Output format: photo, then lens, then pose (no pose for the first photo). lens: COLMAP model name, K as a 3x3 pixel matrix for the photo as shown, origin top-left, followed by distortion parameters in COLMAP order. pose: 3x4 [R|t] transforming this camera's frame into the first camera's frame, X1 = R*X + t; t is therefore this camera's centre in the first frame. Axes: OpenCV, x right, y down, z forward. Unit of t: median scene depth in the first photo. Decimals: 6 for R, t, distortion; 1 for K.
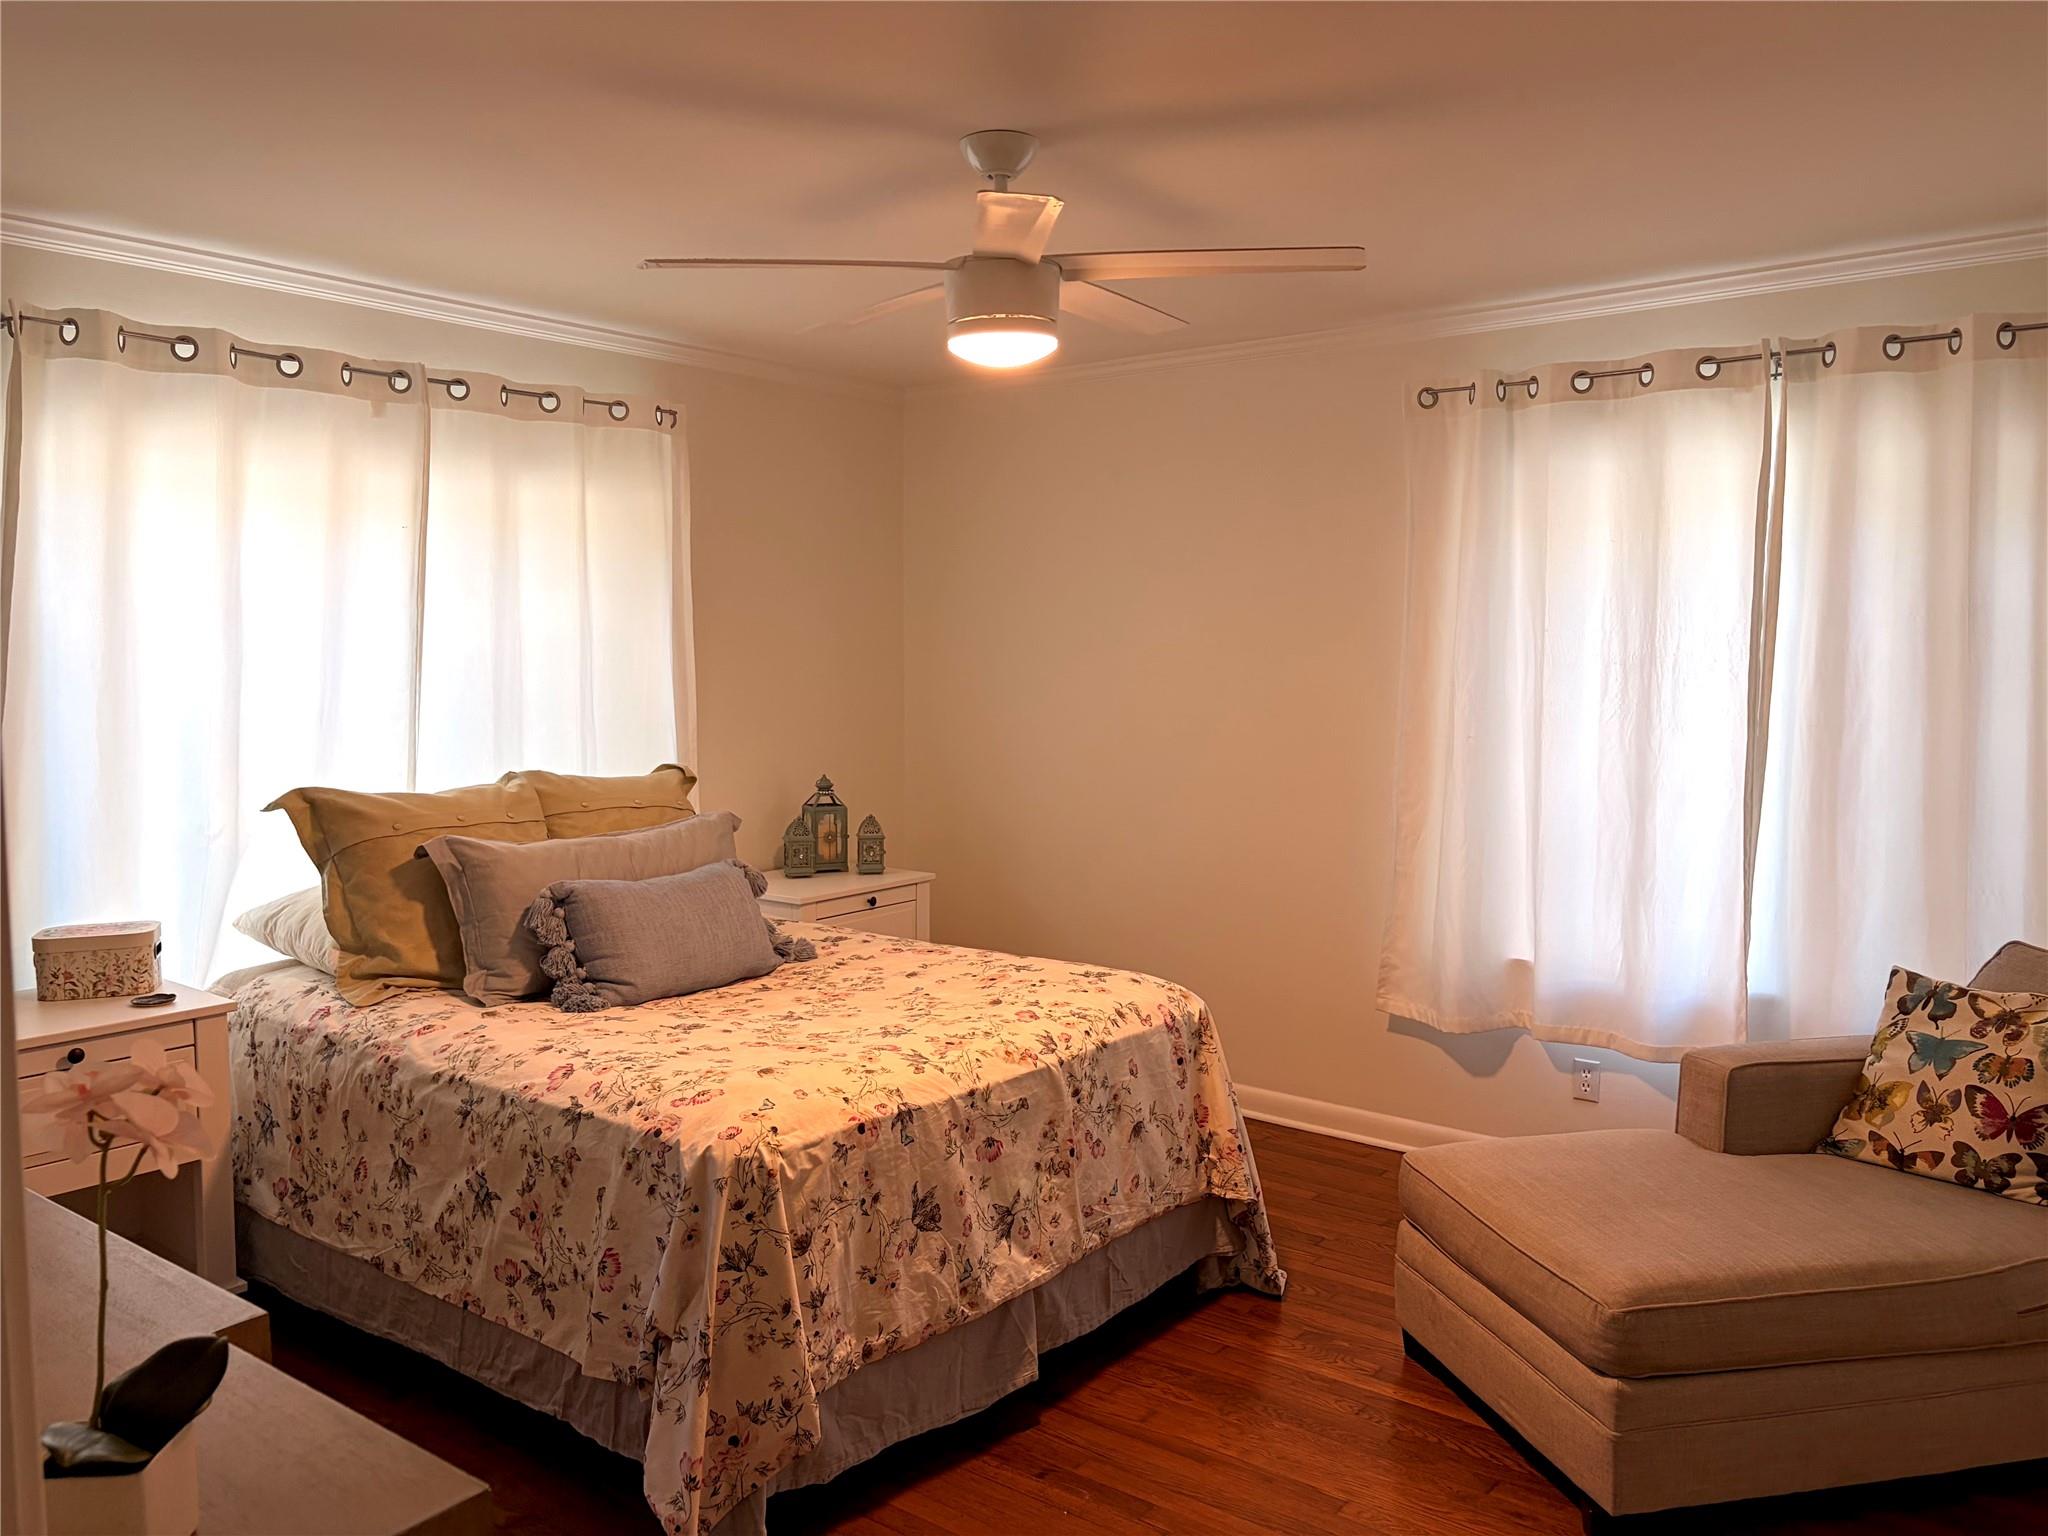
lens RADIAL K [[1535.8, 0, 1010.0], [0, 1535.8, 765.8], [0, 0, 1]] dist [0.043463, -0.026753]
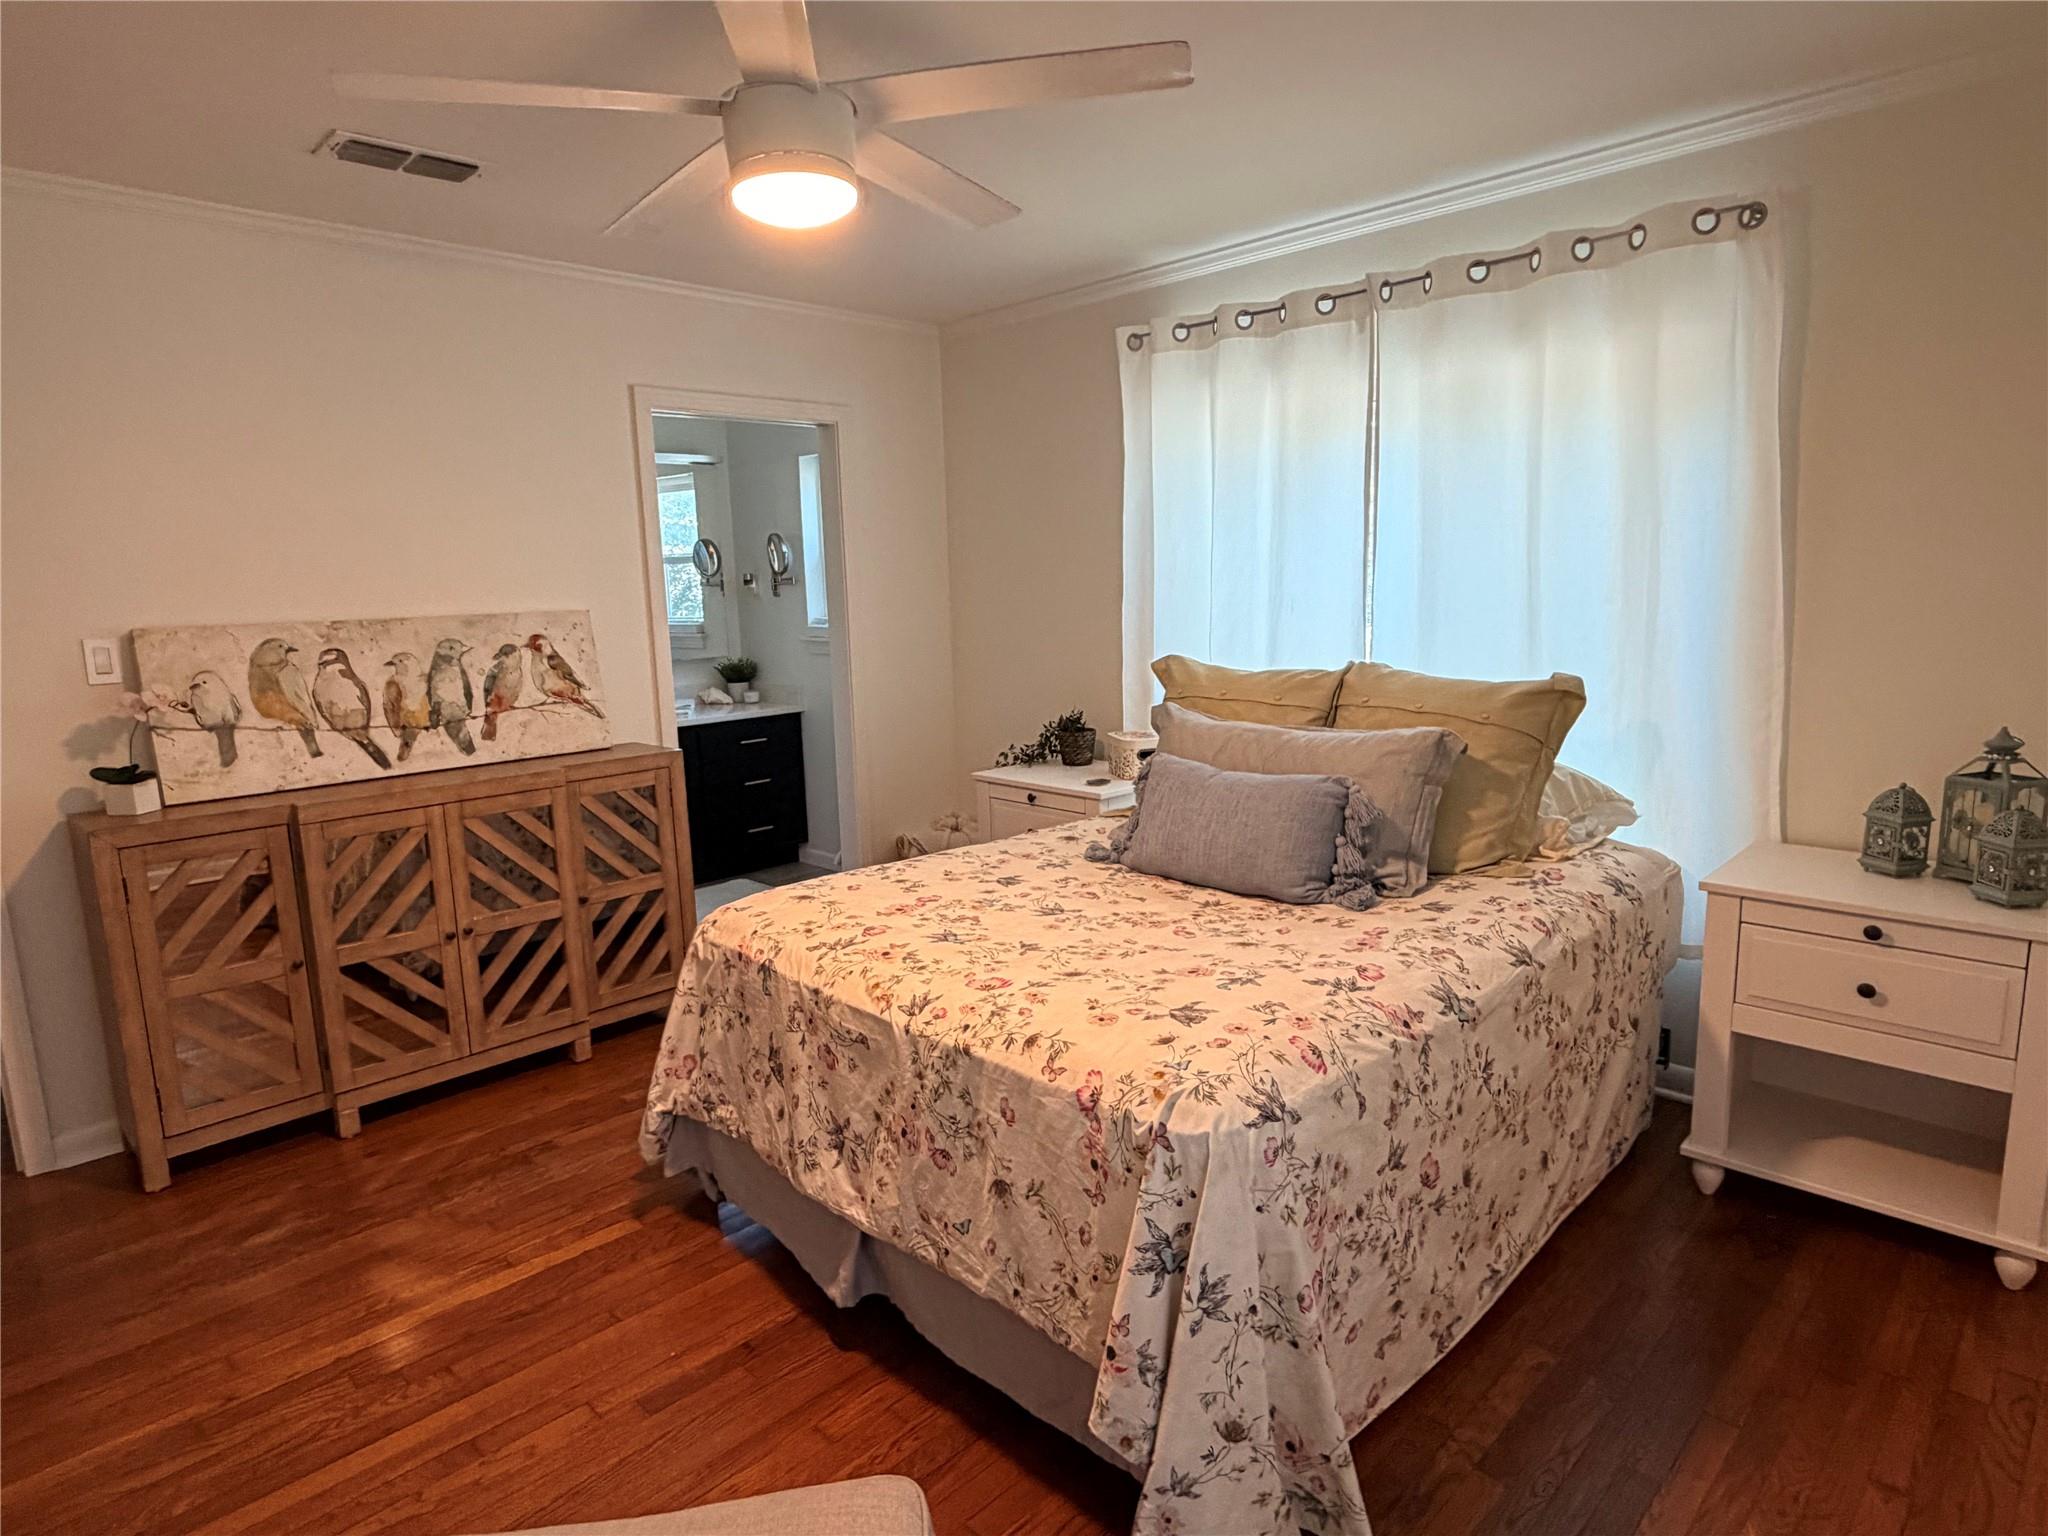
lens RADIAL K [[1173.5, 0, 1021.3], [0, 1173.5, 776.0], [0, 0, 1]] dist [-0.003548, 0.000024]
pose [[-0.114619, 0.178024, -0.977328, 0.657741], [-0.053866, 0.981251, 0.185055, -0.073688], [0.991948, 0.073856, -0.102880, 1.145194]]
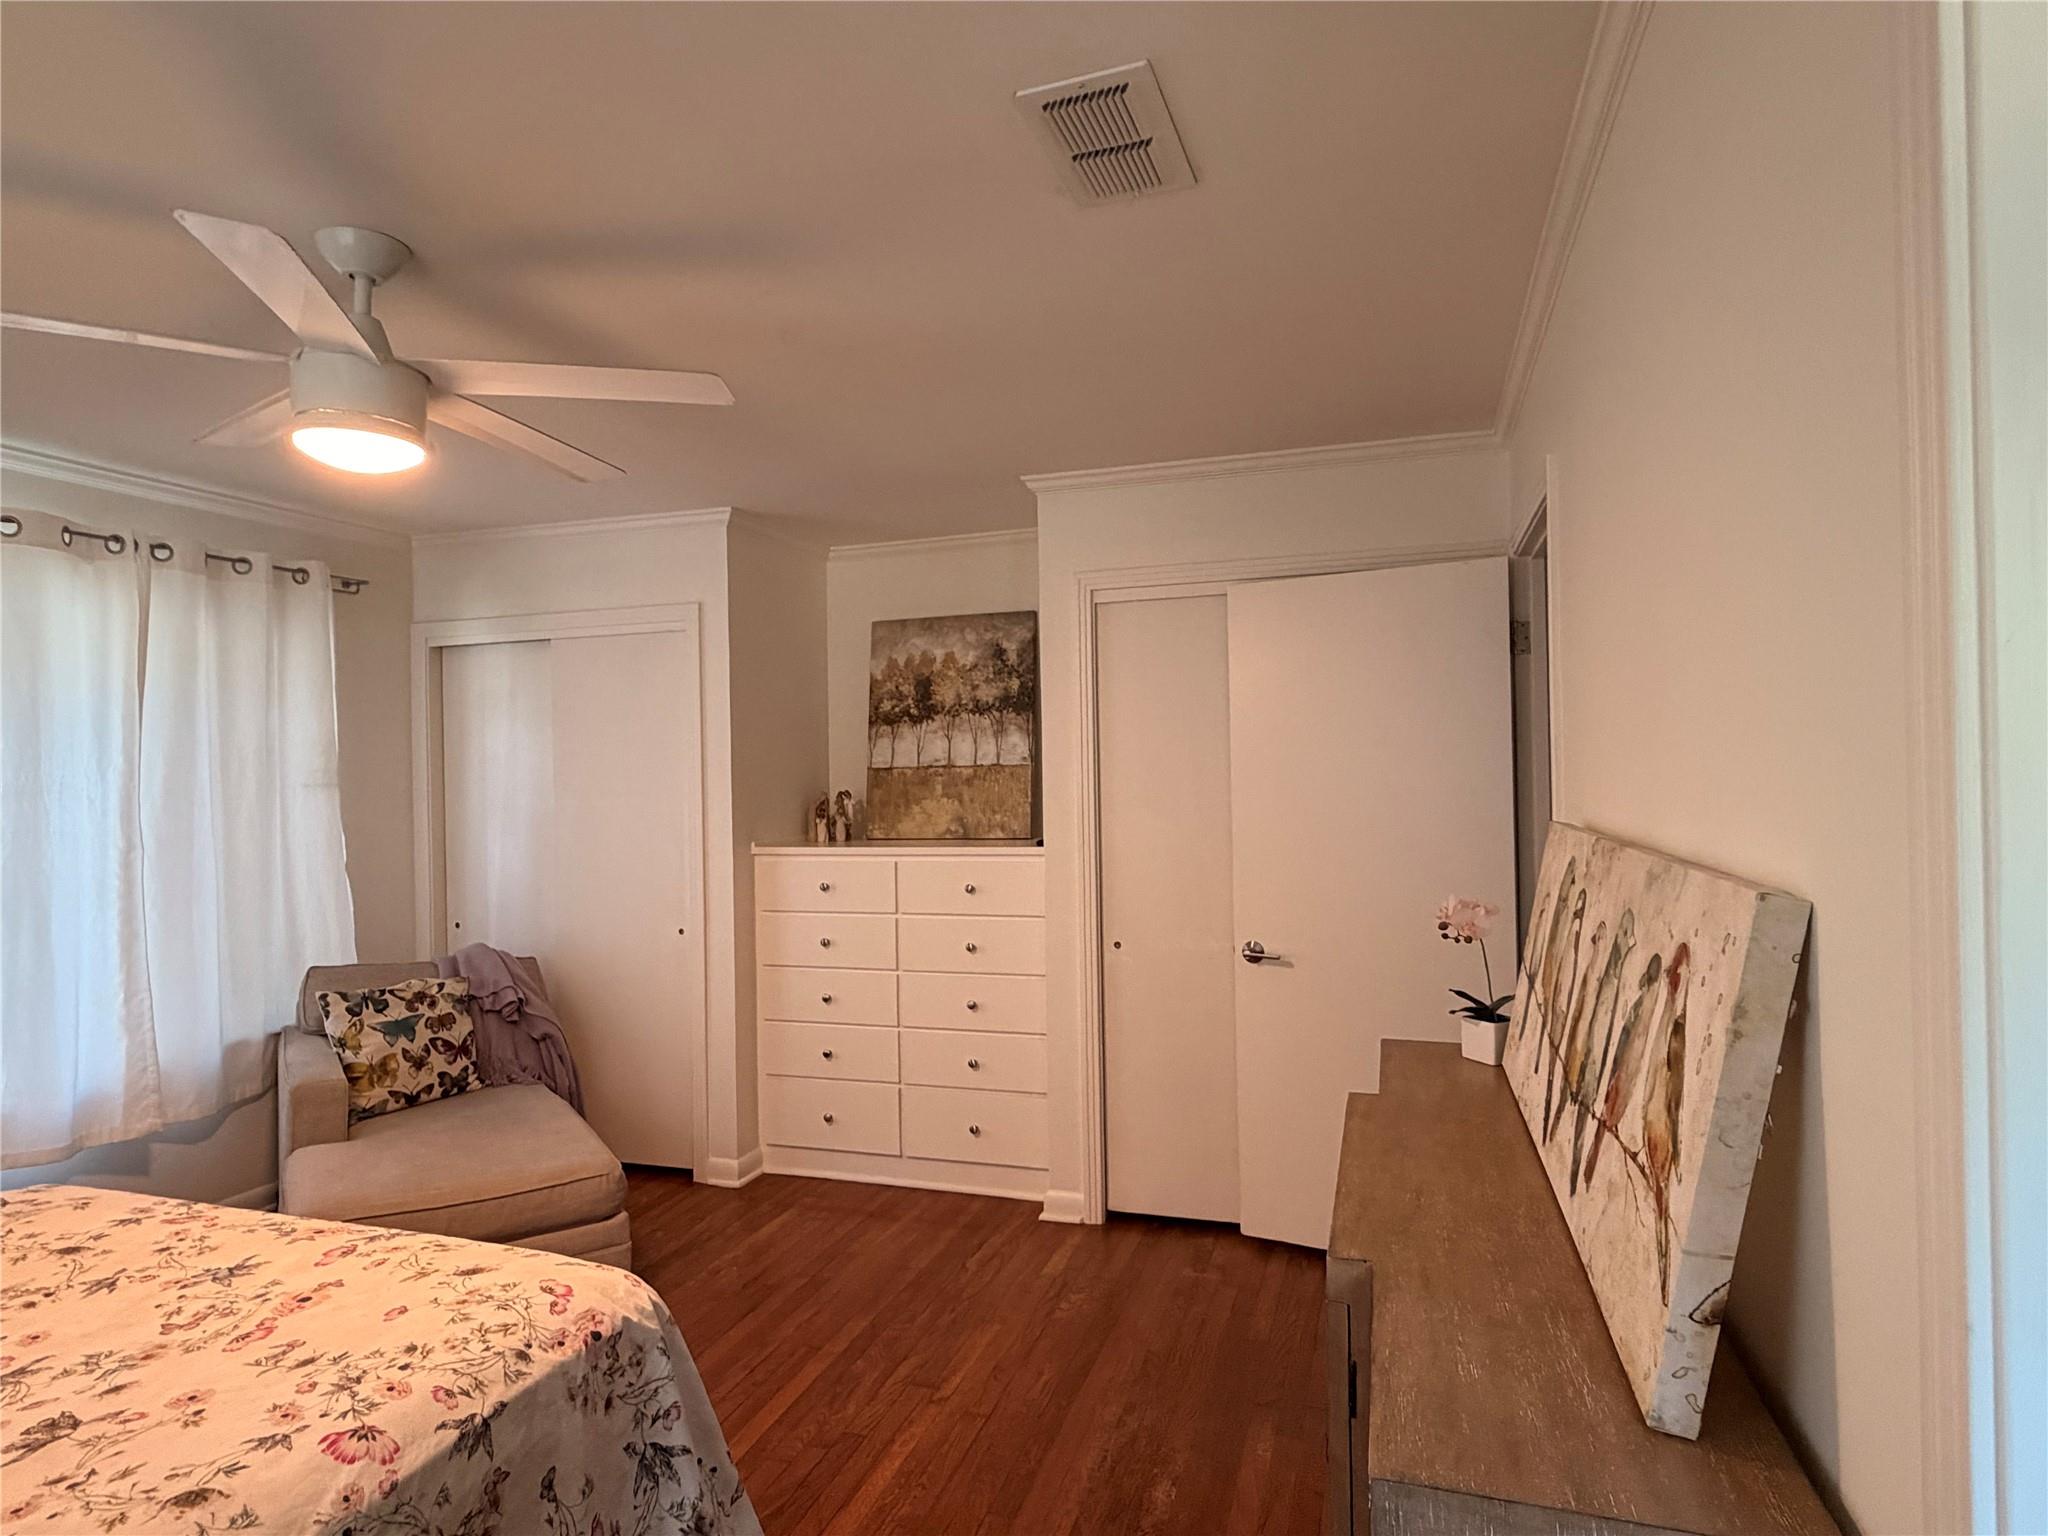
lens RADIAL K [[1173.5, 0, 1013.9], [0, 1173.5, 771.1], [0, 0, 1]] dist [-0.003548, 0.000024]
pose [[-0.342157, 0.007812, 0.939610, -0.765307], [0.094052, 0.995228, 0.025975, -0.049653], [-0.934924, 0.097260, -0.341259, 0.832399]]
